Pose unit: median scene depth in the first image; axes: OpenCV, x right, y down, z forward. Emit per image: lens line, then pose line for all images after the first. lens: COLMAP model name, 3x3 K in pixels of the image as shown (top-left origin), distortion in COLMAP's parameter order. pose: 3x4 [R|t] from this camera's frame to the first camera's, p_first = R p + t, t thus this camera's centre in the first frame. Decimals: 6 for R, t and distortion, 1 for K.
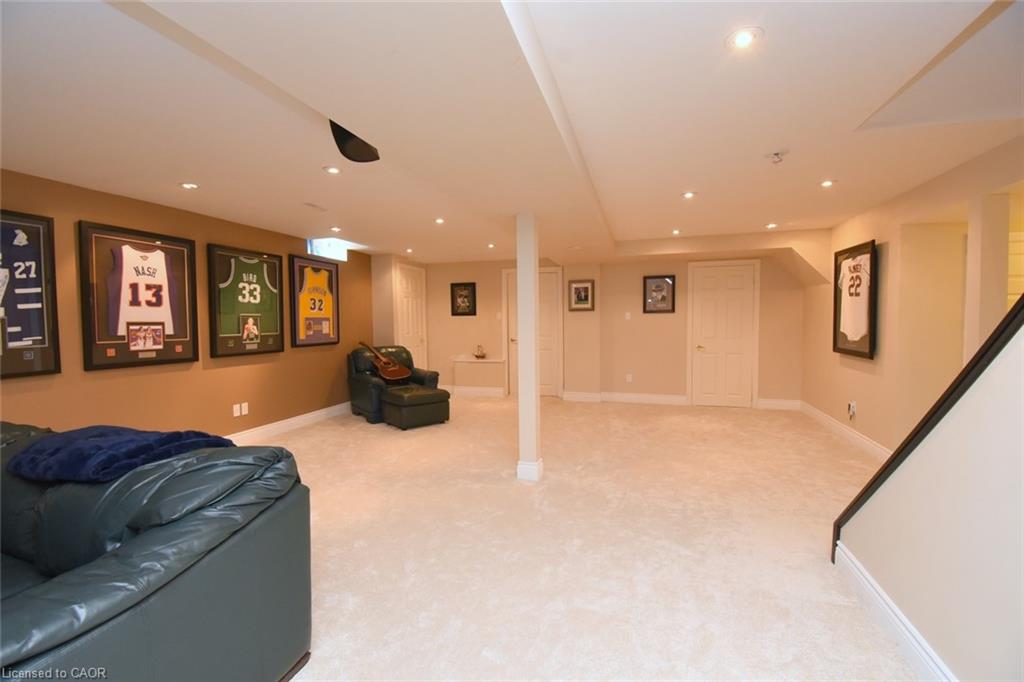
lens RADIAL K [[451.7, 0, 503.5], [0, 451.7, 342.1], [0, 0, 1]] dist [0.031579, -0.030422]
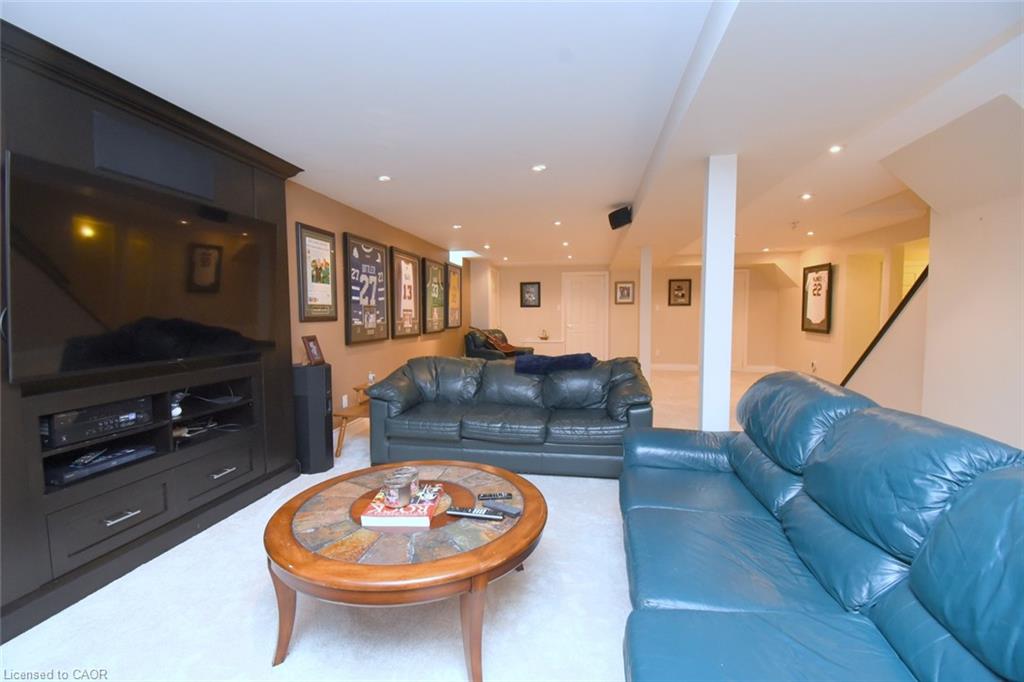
lens RADIAL K [[451.7, 0, 503.5], [0, 451.7, 342.1], [0, 0, 1]] dist [0.031579, -0.030422]
pose [[0.993724, -0.002969, 0.111818, -0.480375], [0.001235, 0.999878, 0.015576, 0.034296], [-0.111851, -0.015340, 0.993607, -0.452834]]
